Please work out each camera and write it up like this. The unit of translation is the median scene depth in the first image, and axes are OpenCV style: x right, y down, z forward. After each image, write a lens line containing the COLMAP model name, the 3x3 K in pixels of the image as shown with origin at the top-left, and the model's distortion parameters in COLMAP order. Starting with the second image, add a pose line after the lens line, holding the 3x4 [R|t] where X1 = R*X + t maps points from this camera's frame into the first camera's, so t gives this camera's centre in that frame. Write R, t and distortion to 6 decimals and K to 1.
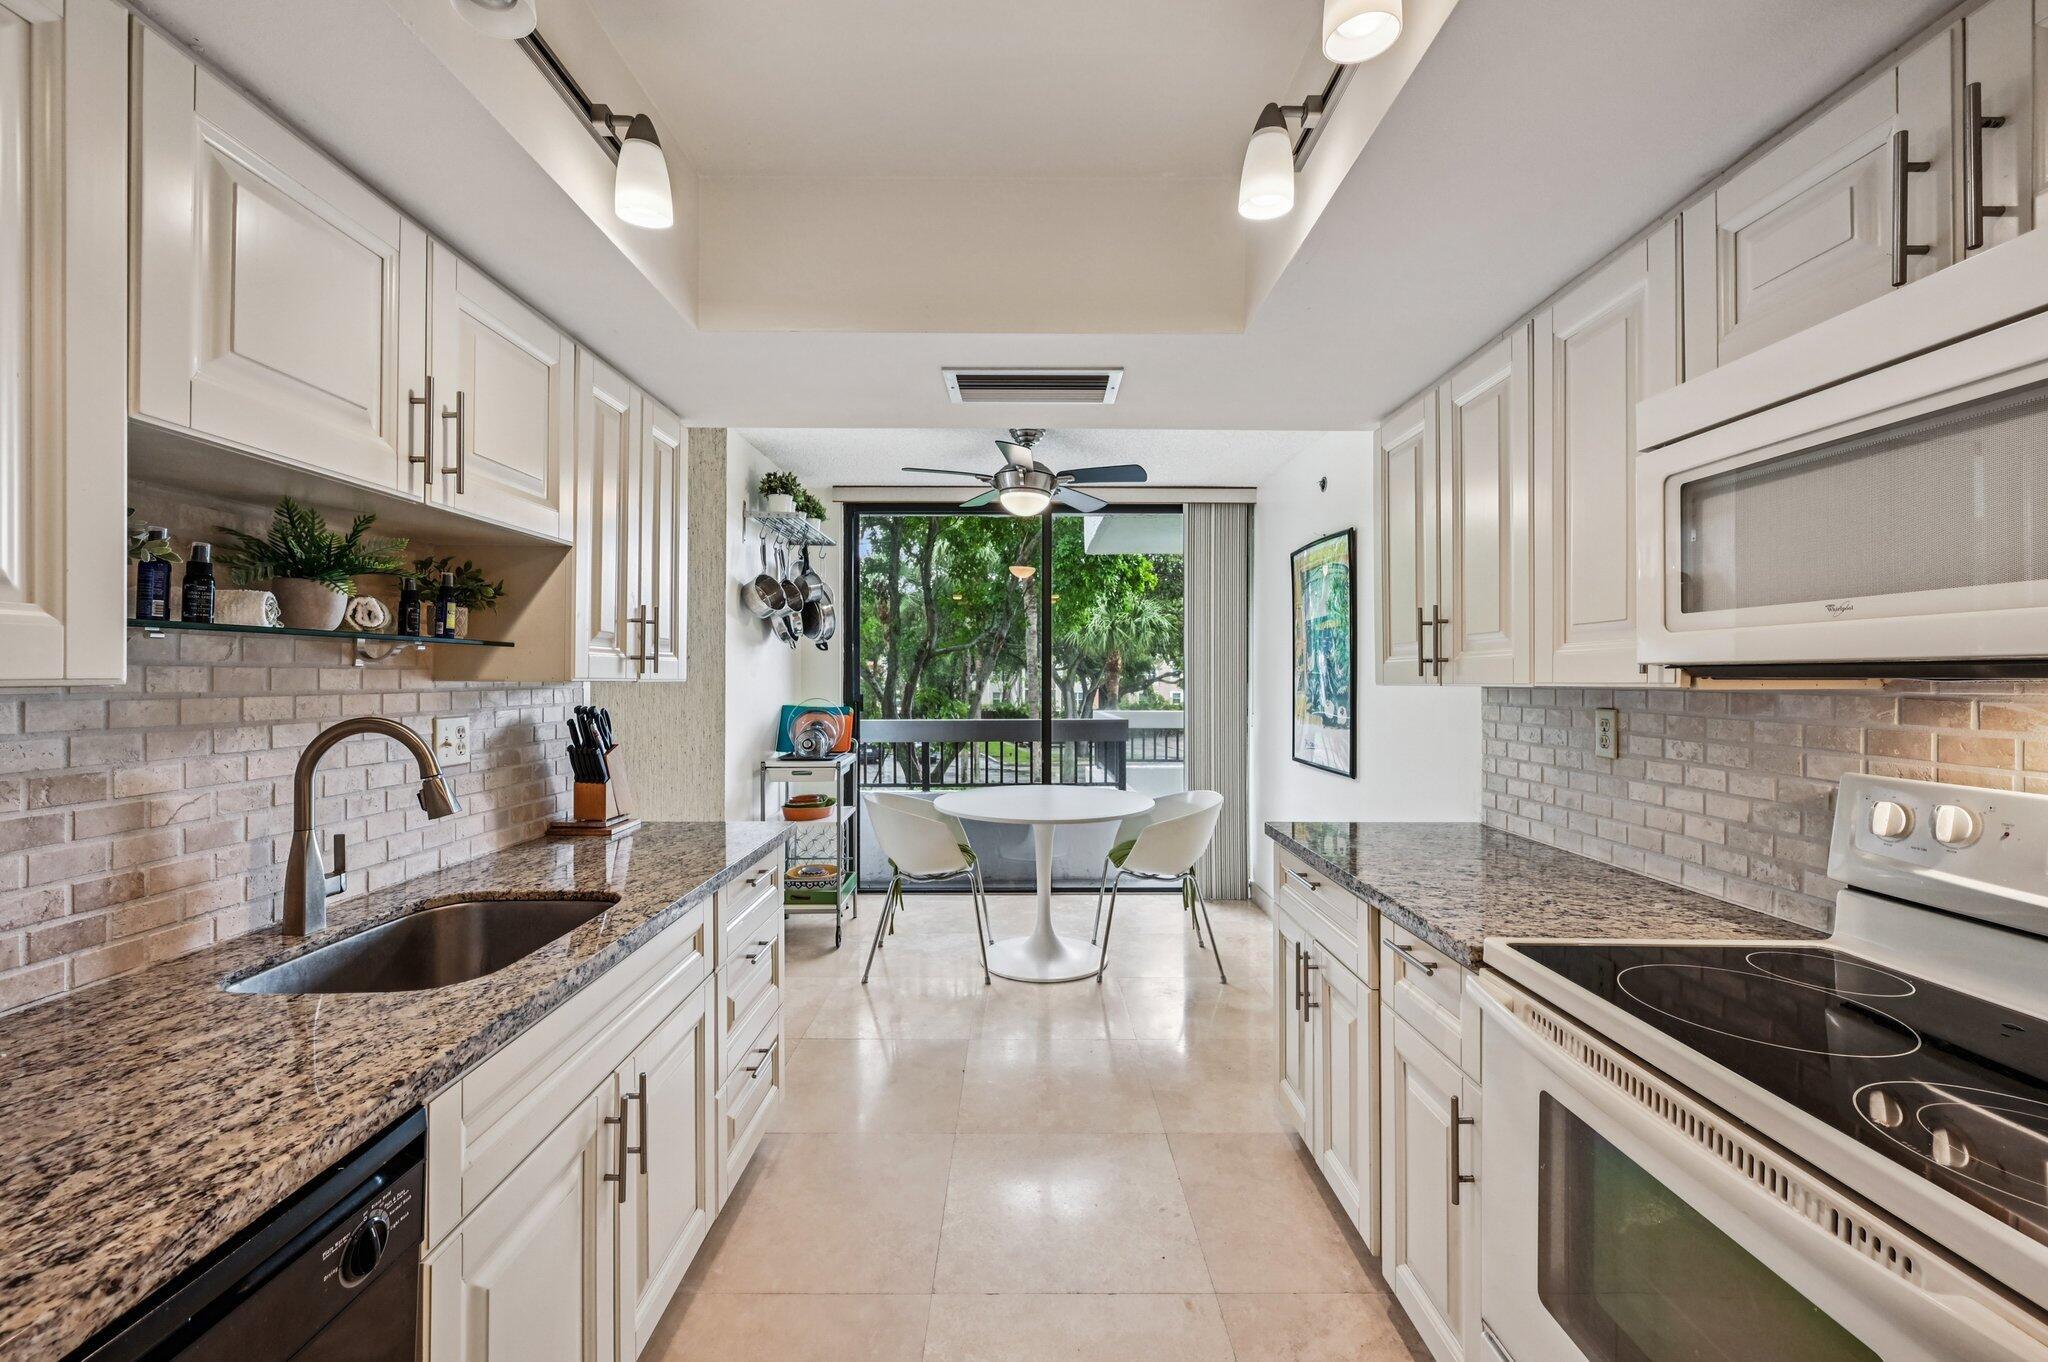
lens RADIAL K [[818.2, 0, 1012.5], [0, 818.2, 675.5], [0, 0, 1]] dist [-0.002515, 0.000458]
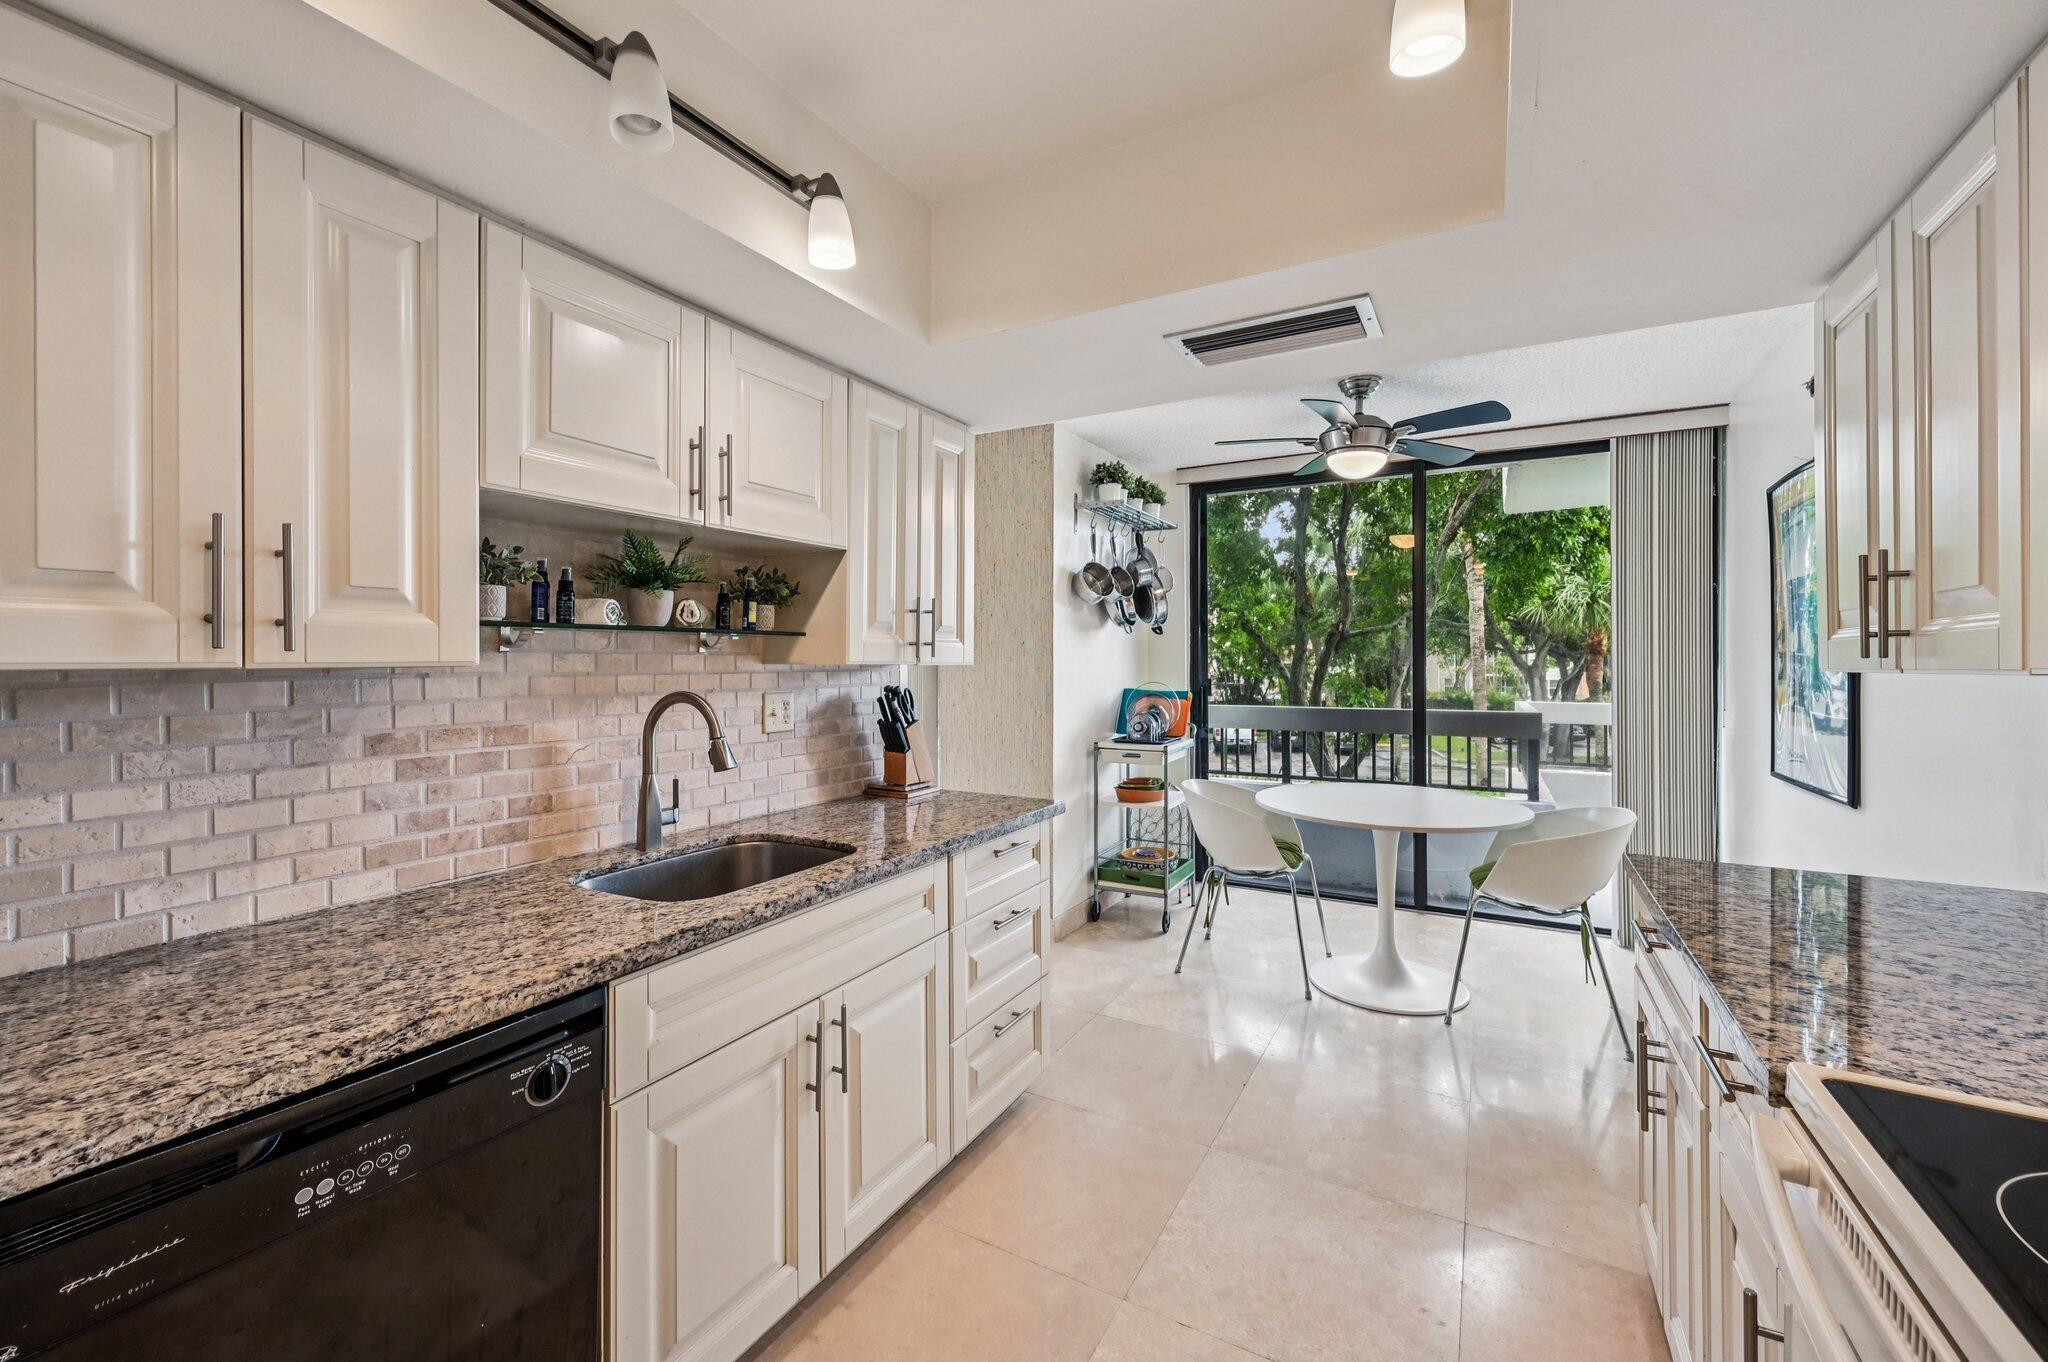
lens RADIAL K [[818.2, 0, 1007.6], [0, 818.2, 660.4], [0, 0, 1]] dist [-0.002515, 0.000458]
pose [[0.868155, -0.001280, -0.496291, 0.203900], [0.001640, 0.999999, 0.000290, 0.000987], [0.496290, -0.001066, 0.868156, 0.073893]]
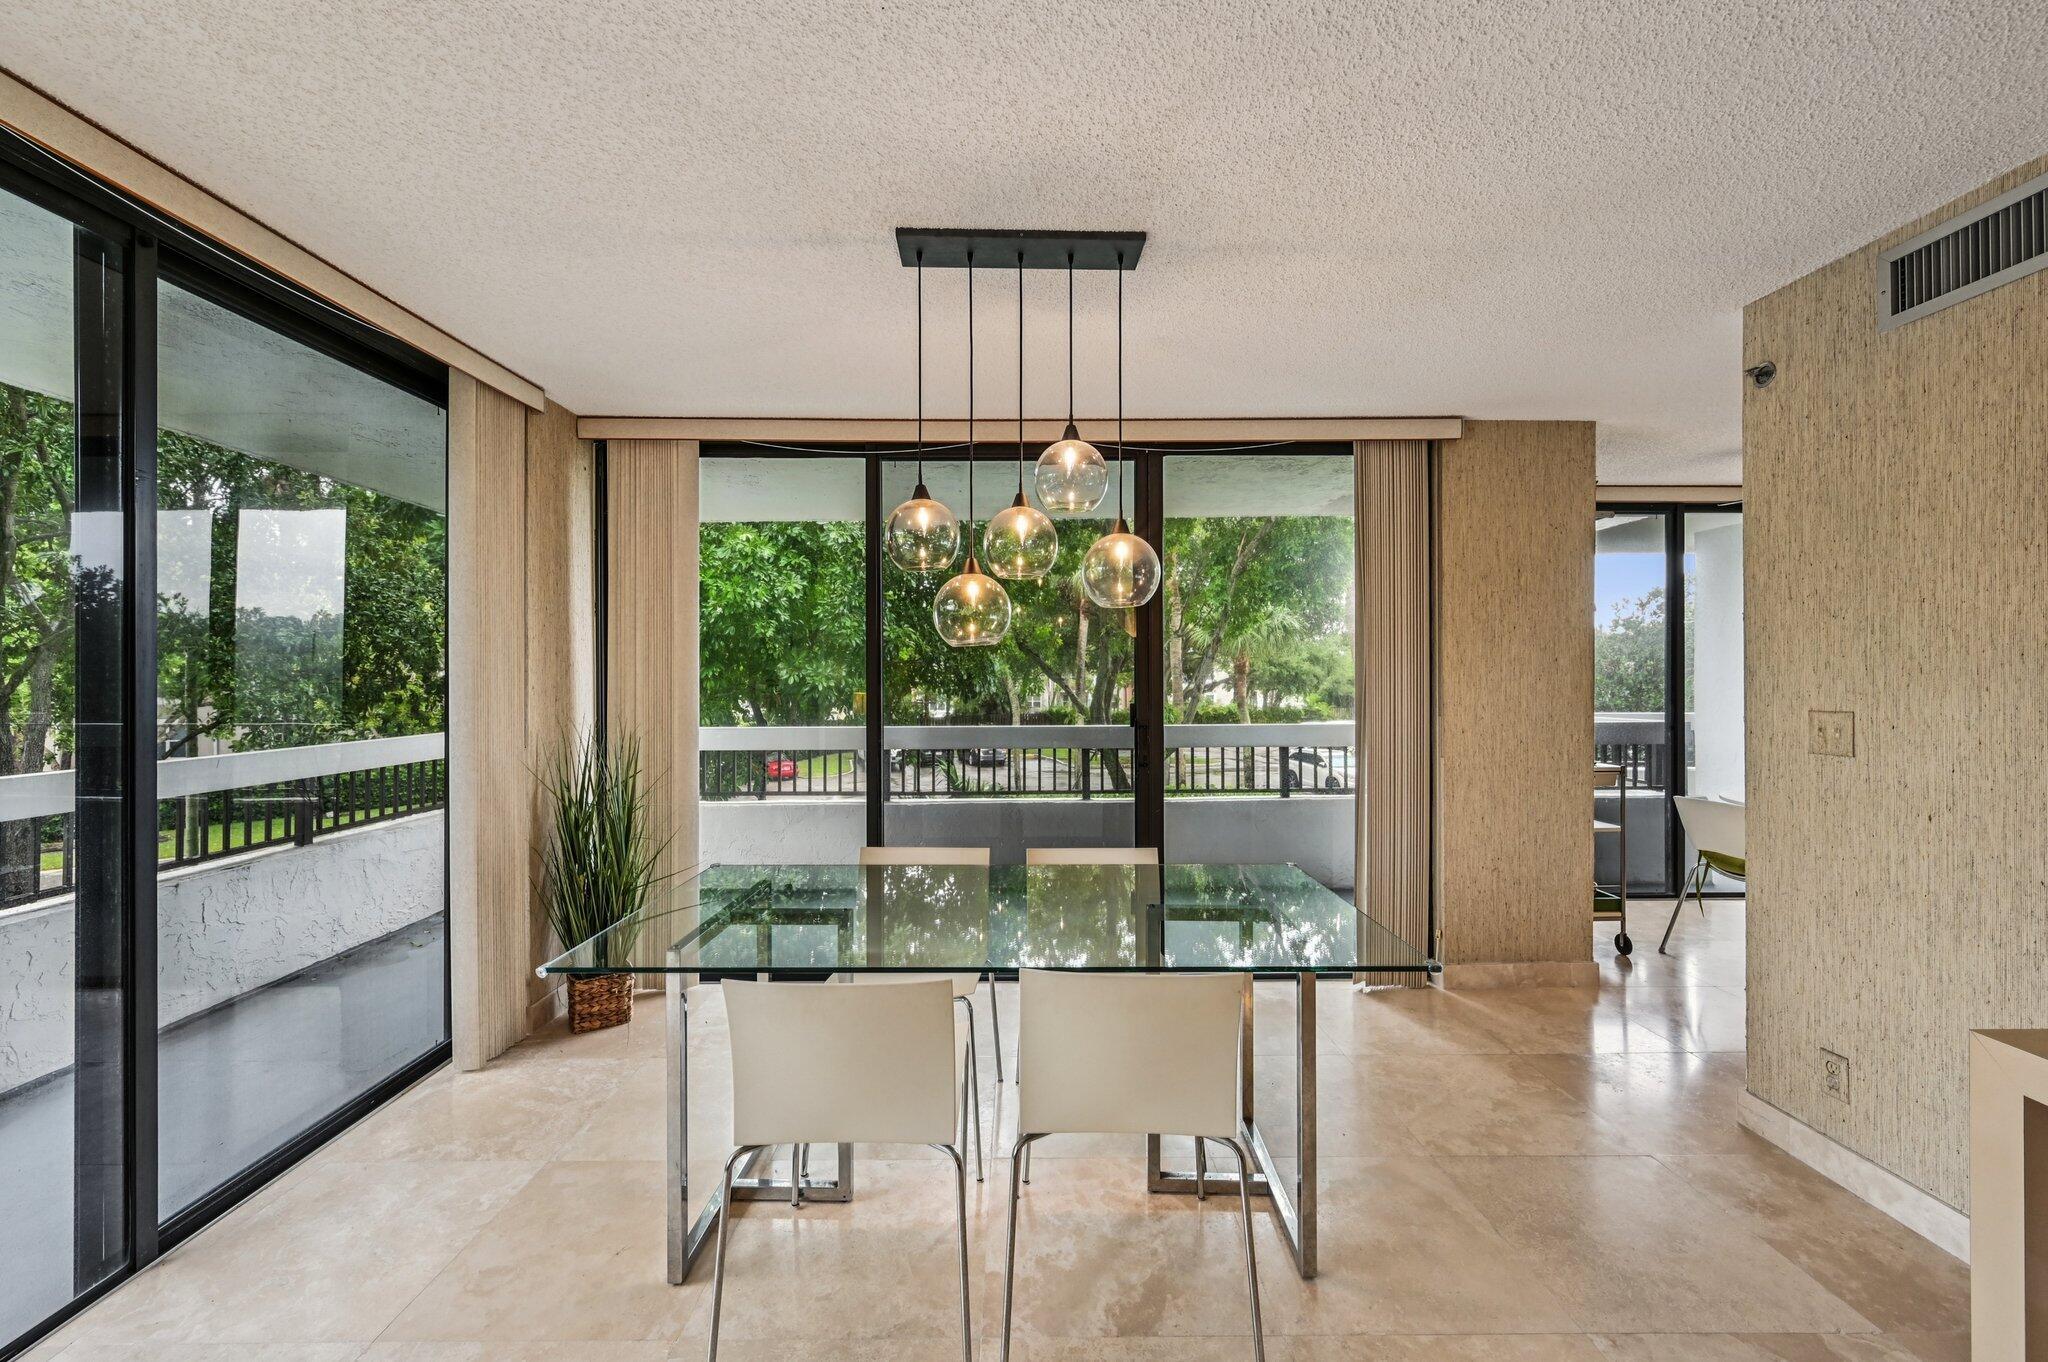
lens RADIAL K [[818.2, 0, 1024.1], [0, 818.2, 674.7], [0, 0, 1]] dist [-0.002515, 0.000458]
pose [[0.999687, -0.003585, 0.024753, -1.719586], [0.003696, 0.999983, -0.004412, -0.003744], [-0.024737, 0.004503, 0.999684, 0.063813]]
